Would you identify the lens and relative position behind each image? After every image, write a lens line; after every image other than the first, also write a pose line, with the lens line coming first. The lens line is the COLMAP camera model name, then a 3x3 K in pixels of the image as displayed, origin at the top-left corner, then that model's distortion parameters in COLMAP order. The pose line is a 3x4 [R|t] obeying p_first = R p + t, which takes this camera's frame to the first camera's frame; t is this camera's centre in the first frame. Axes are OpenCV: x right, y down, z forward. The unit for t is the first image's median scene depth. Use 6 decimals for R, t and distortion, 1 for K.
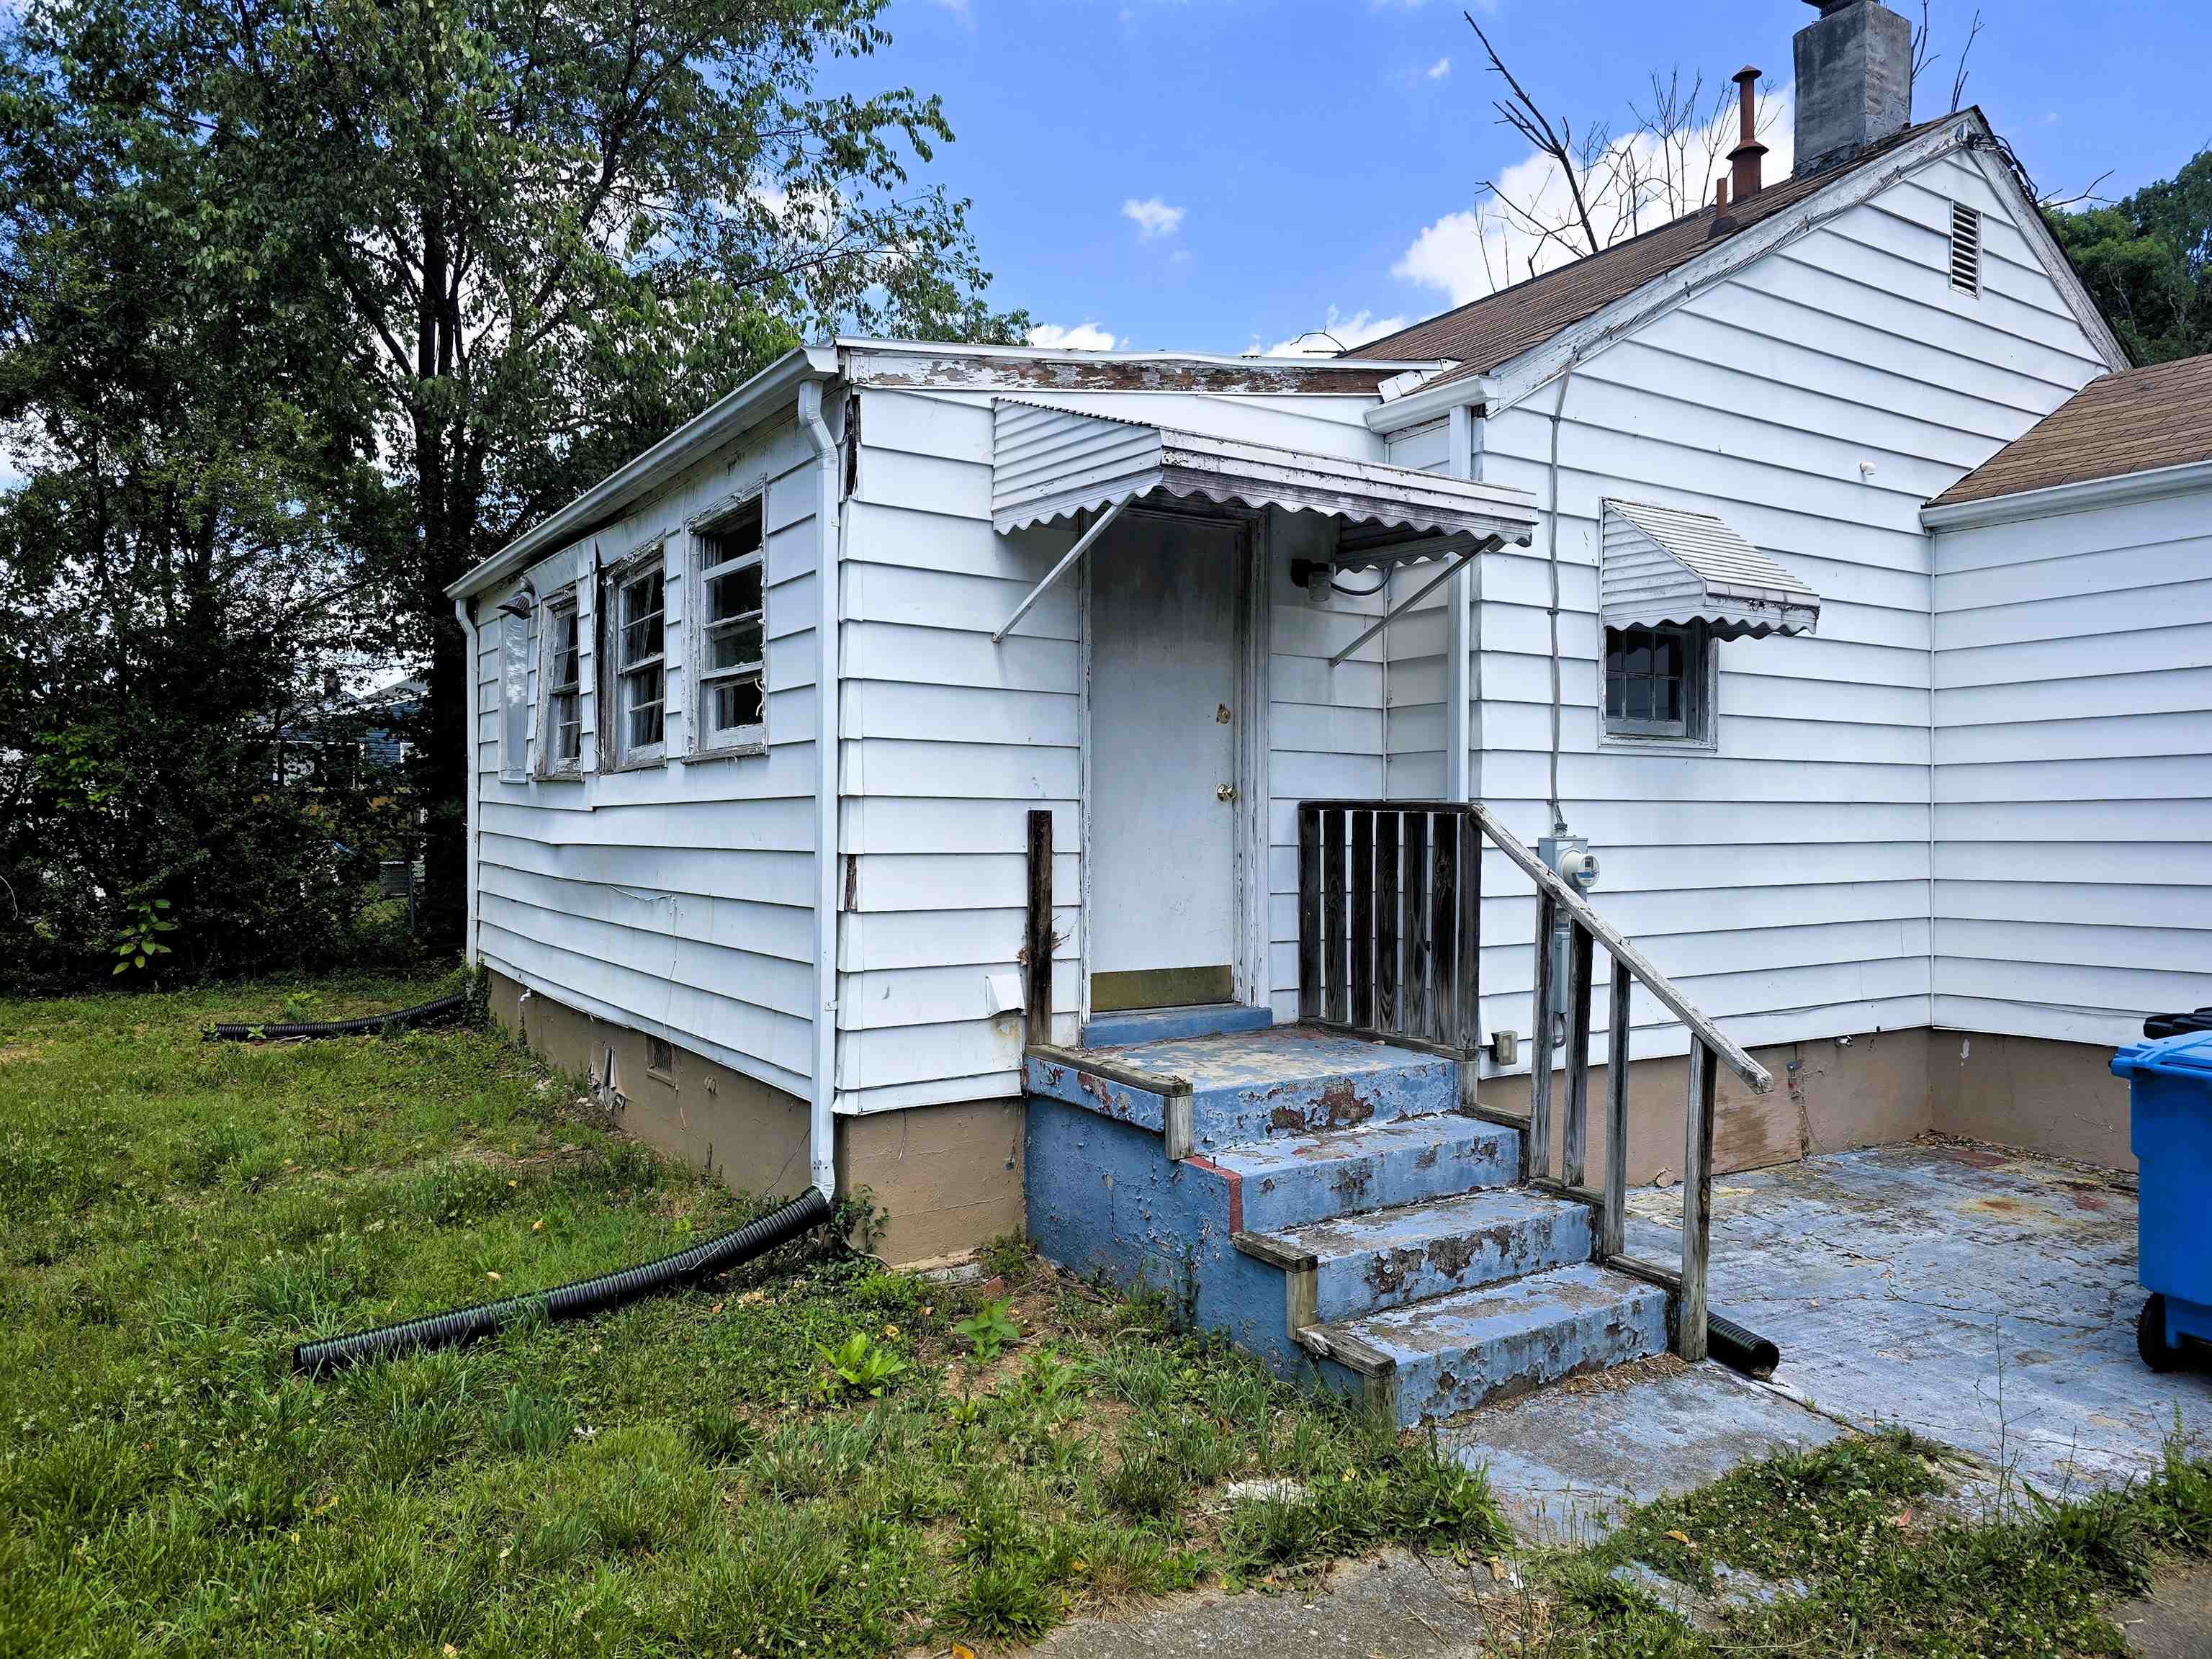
lens RADIAL K [[1487.6, 0, 1102.4], [0, 1487.6, 815.9], [0, 0, 1]] dist [0.078555, -0.068810]
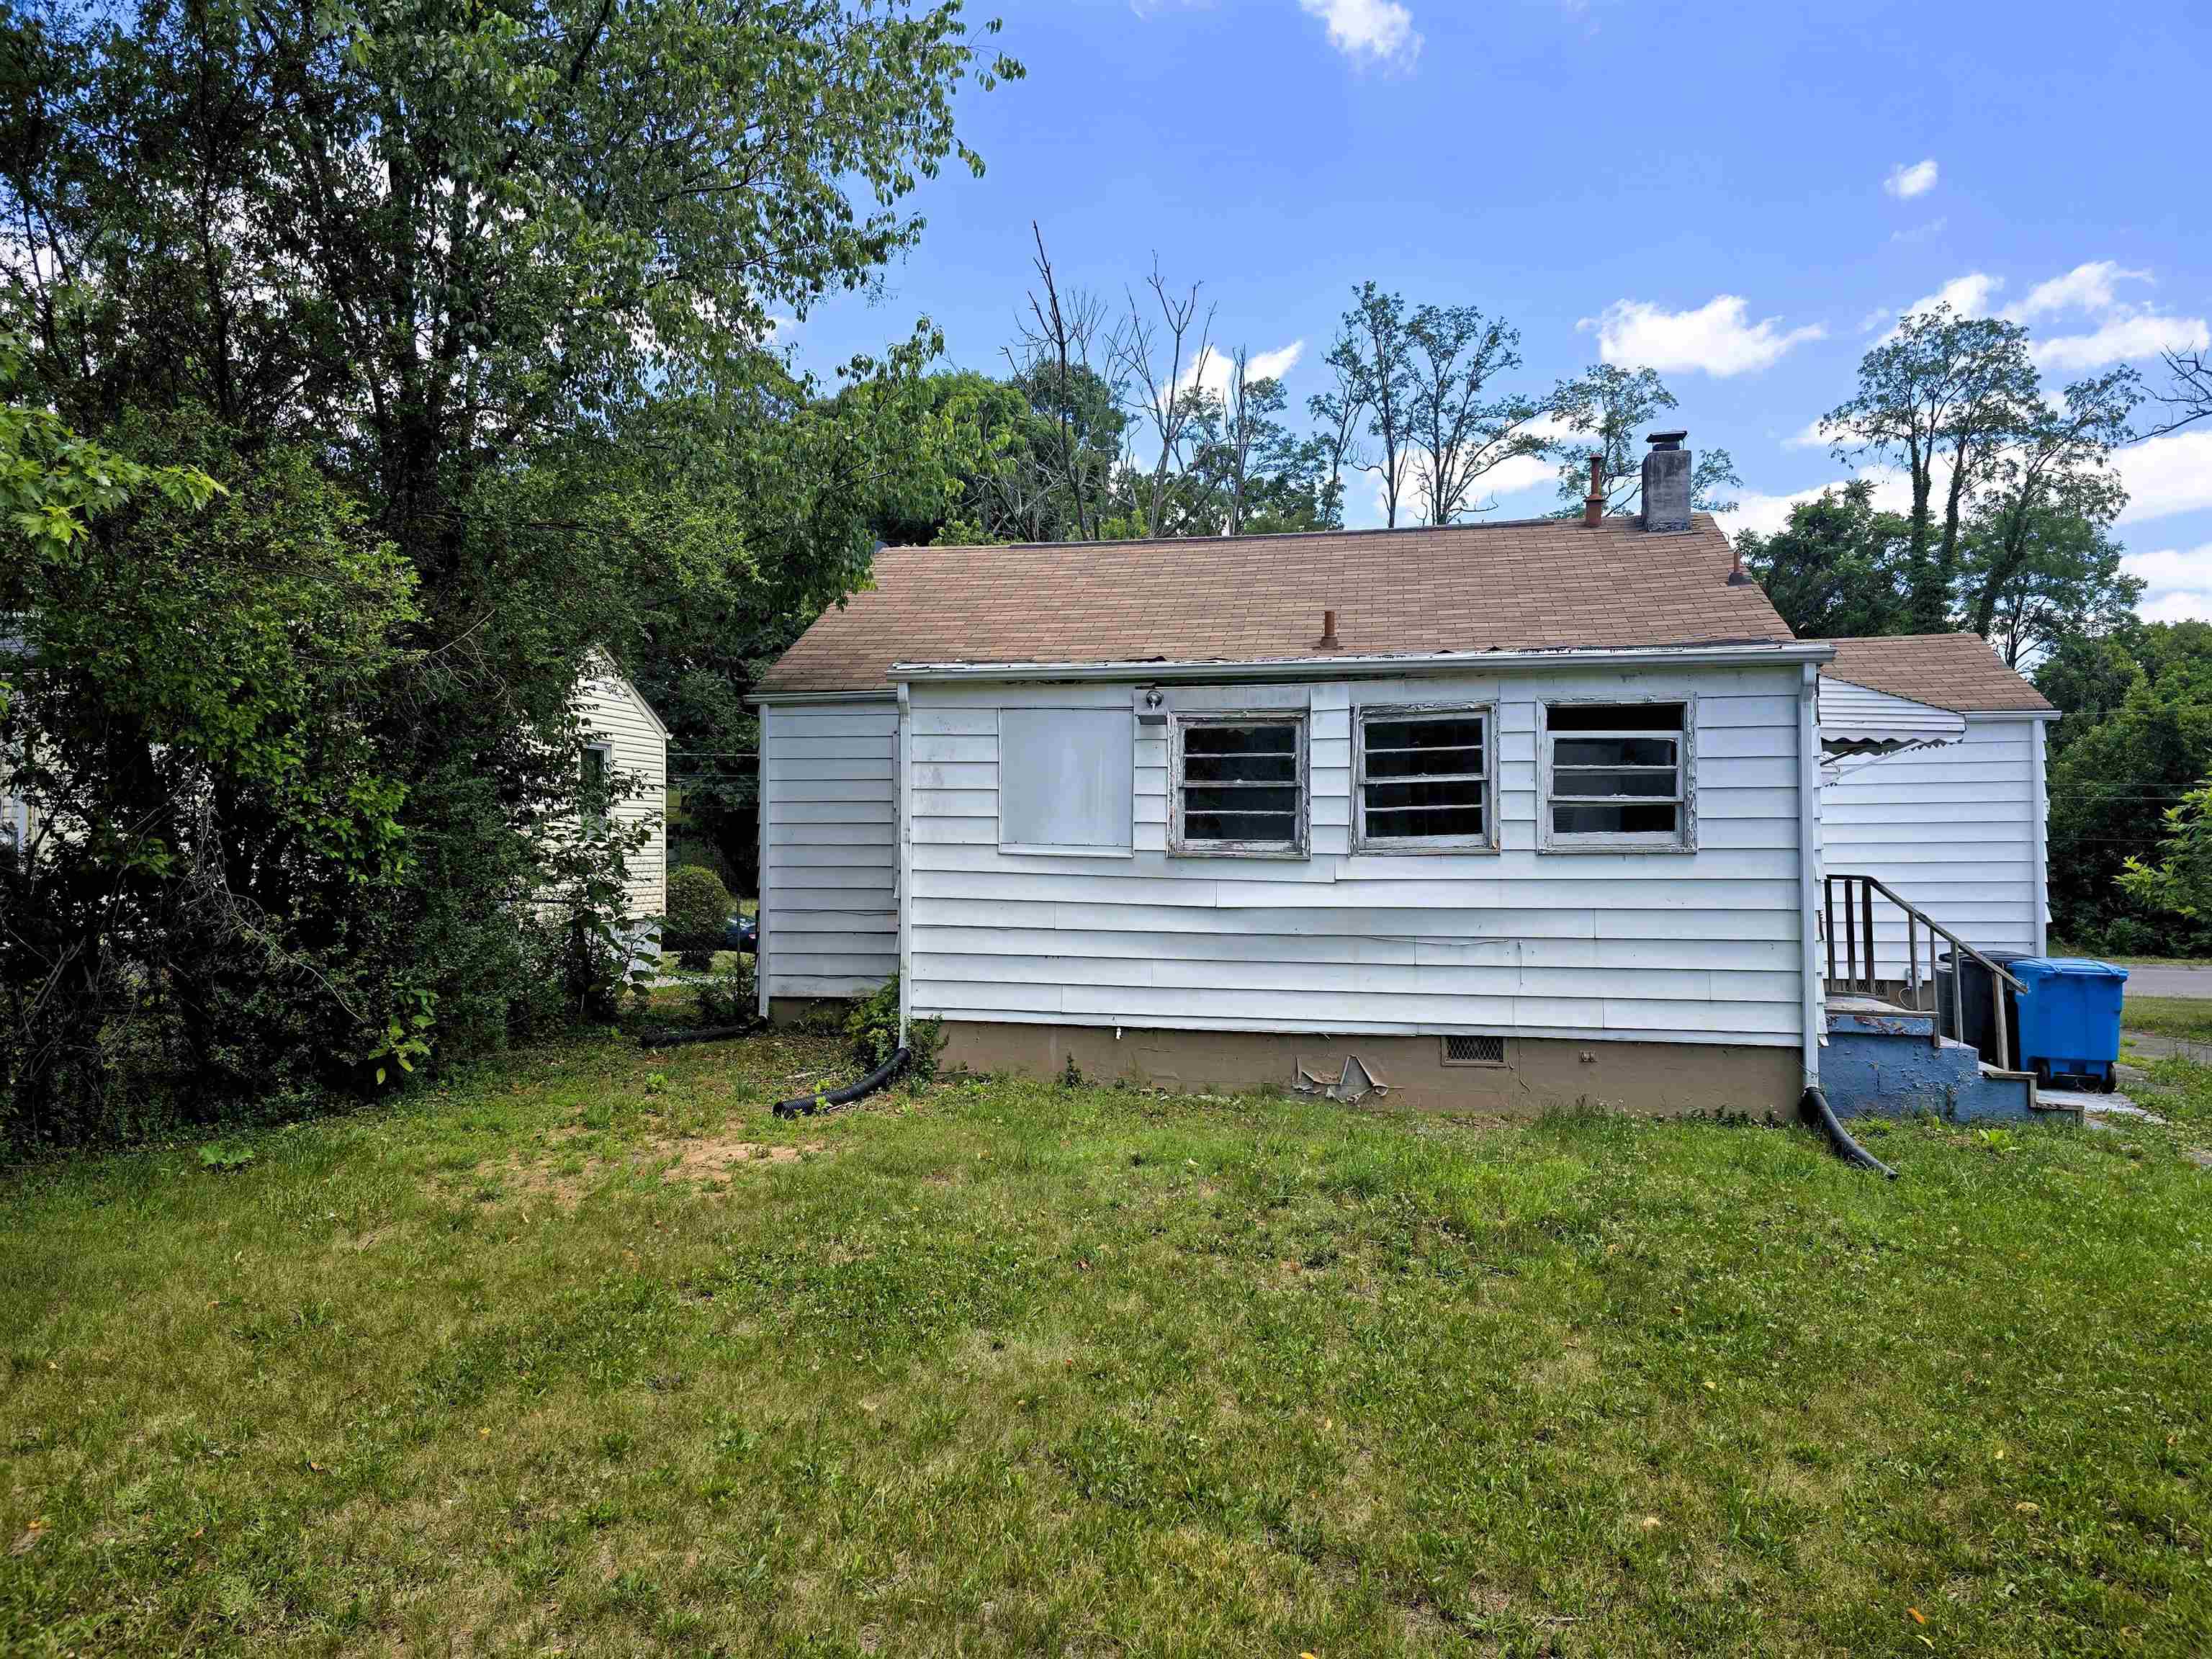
lens RADIAL K [[1487.6, 0, 1110.5], [0, 1487.6, 818.8], [0, 0, 1]] dist [0.078555, -0.068810]
pose [[0.684458, 0.004921, 0.729036, -1.979222], [0.001682, 0.999964, -0.008329, -0.067673], [-0.729050, 0.006927, 0.684425, 0.301627]]
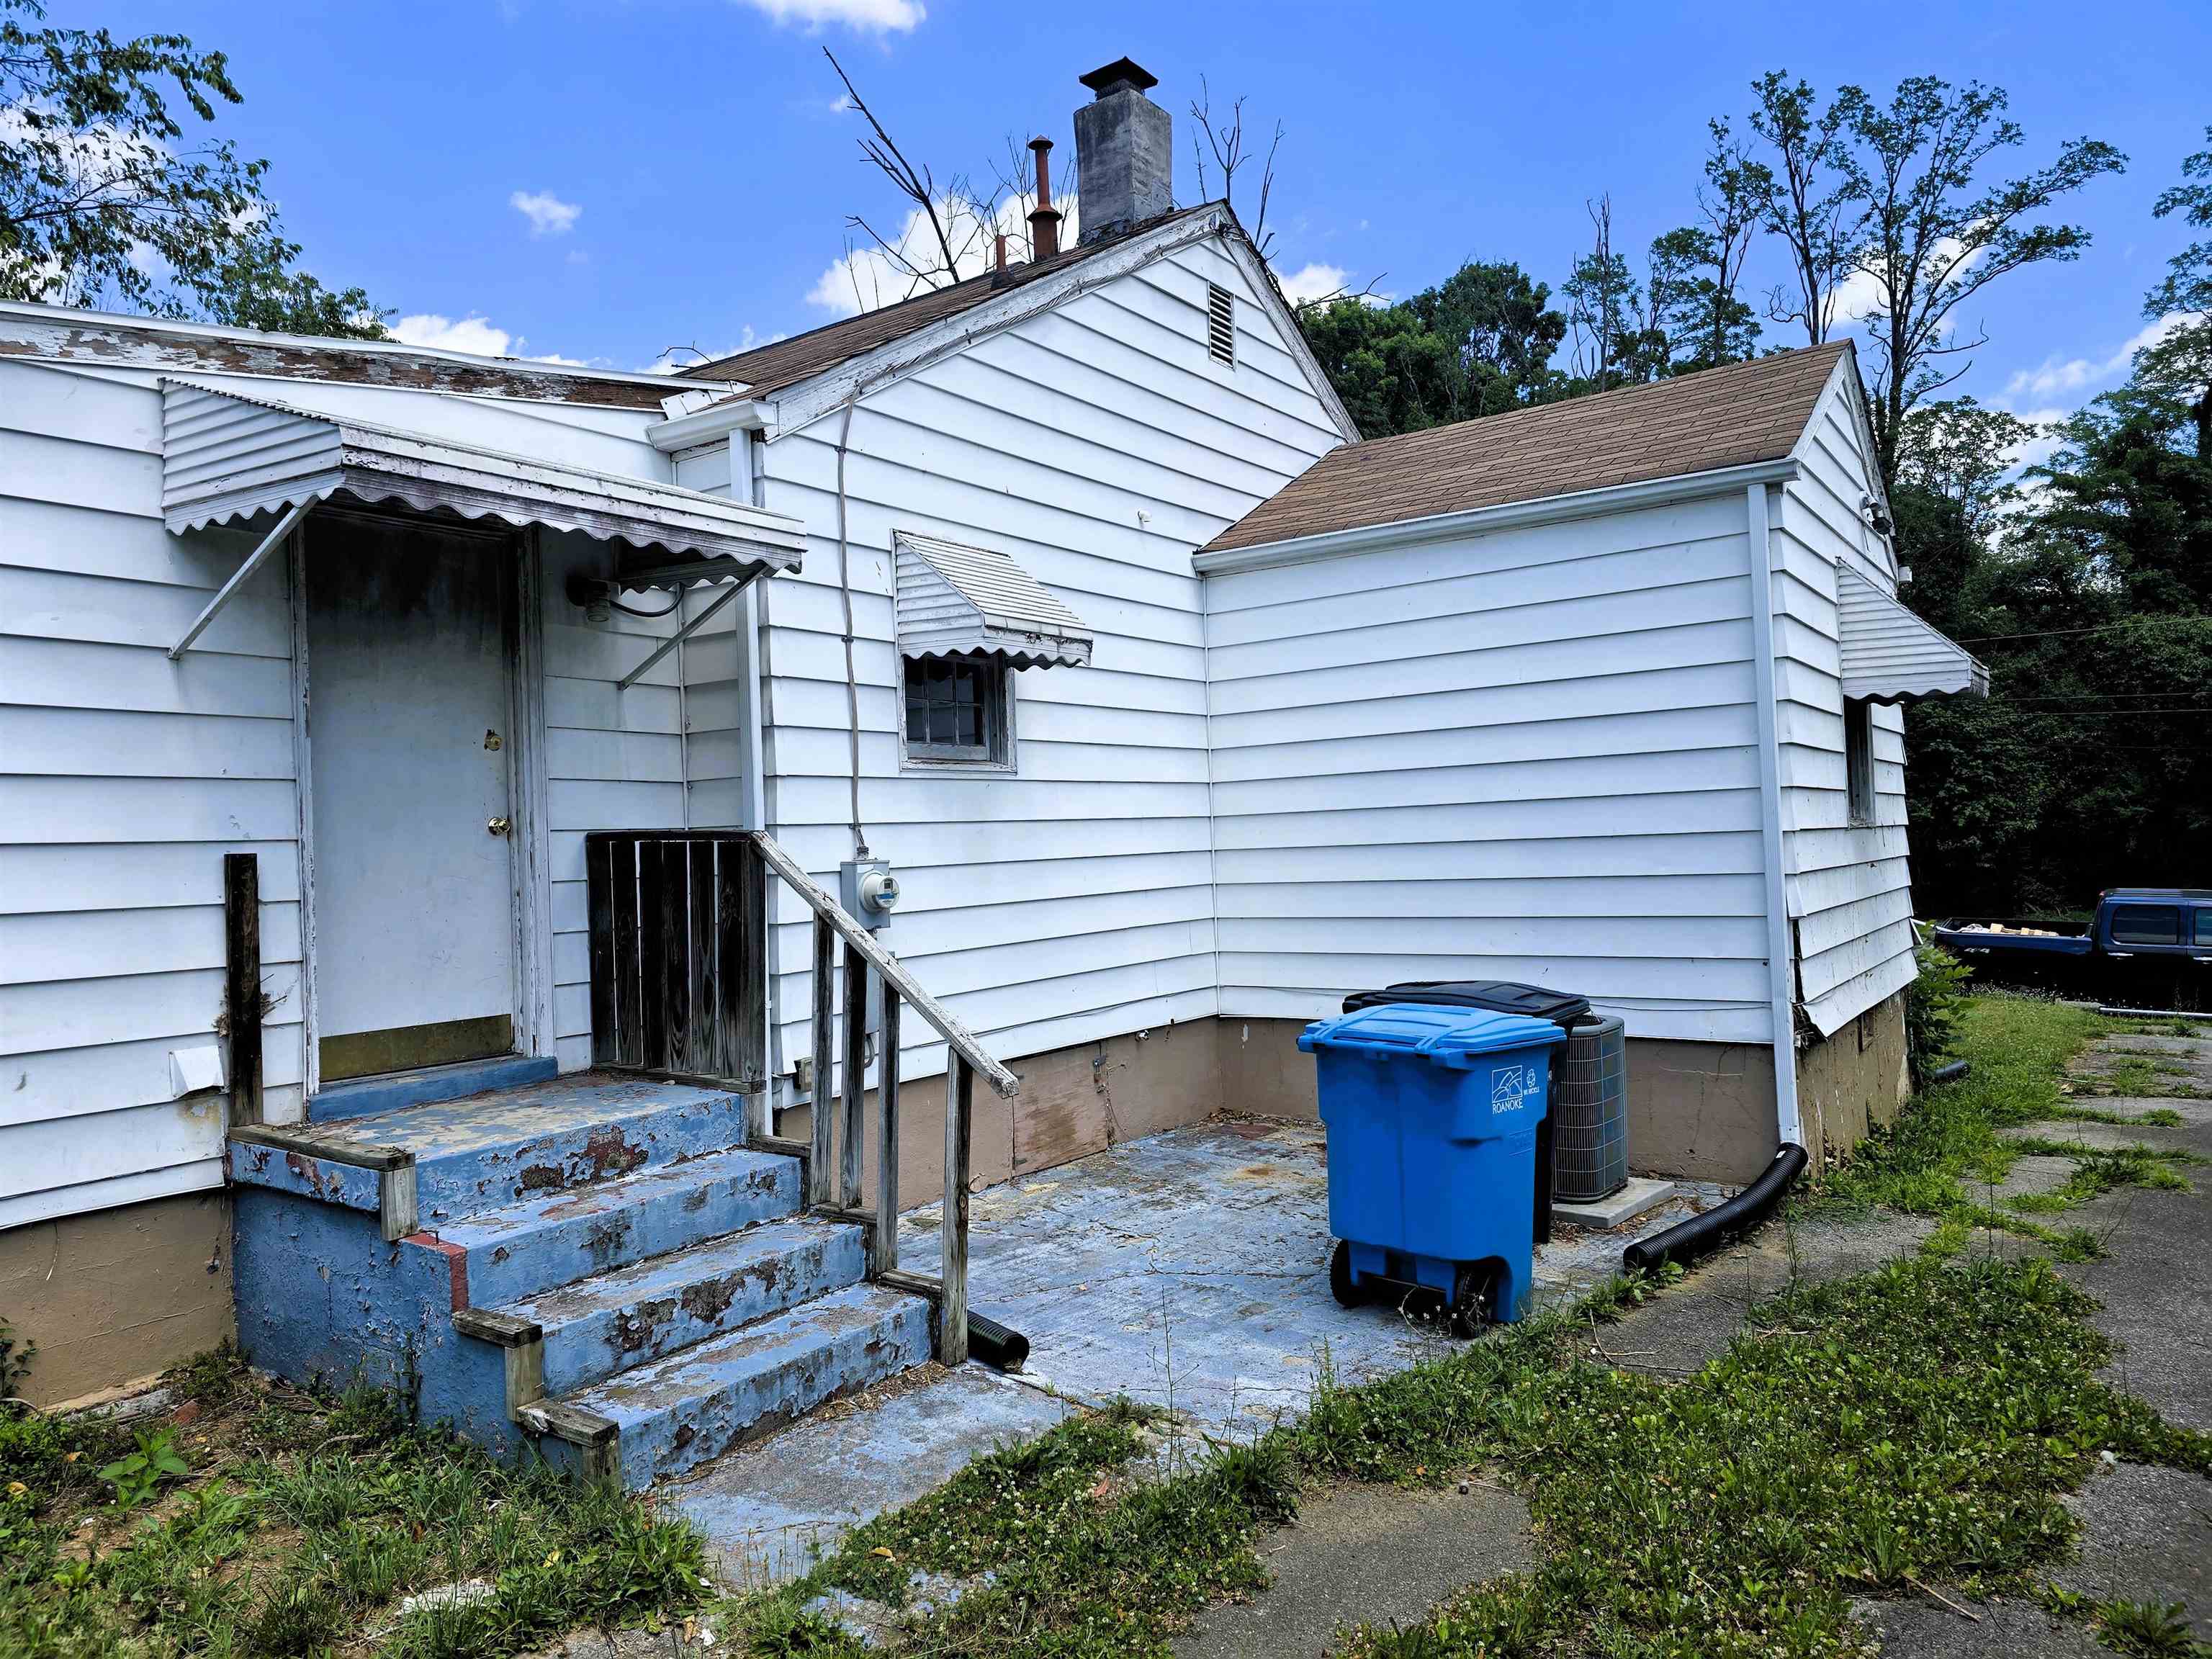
lens RADIAL K [[1487.6, 0, 1098.4], [0, 1487.6, 815.3], [0, 0, 1]] dist [0.078555, -0.068810]
pose [[0.934952, -0.026812, 0.353760, 0.108454], [0.032591, 0.999415, -0.010388, -0.000927], [-0.353274, 0.021242, 0.935279, -0.002960]]
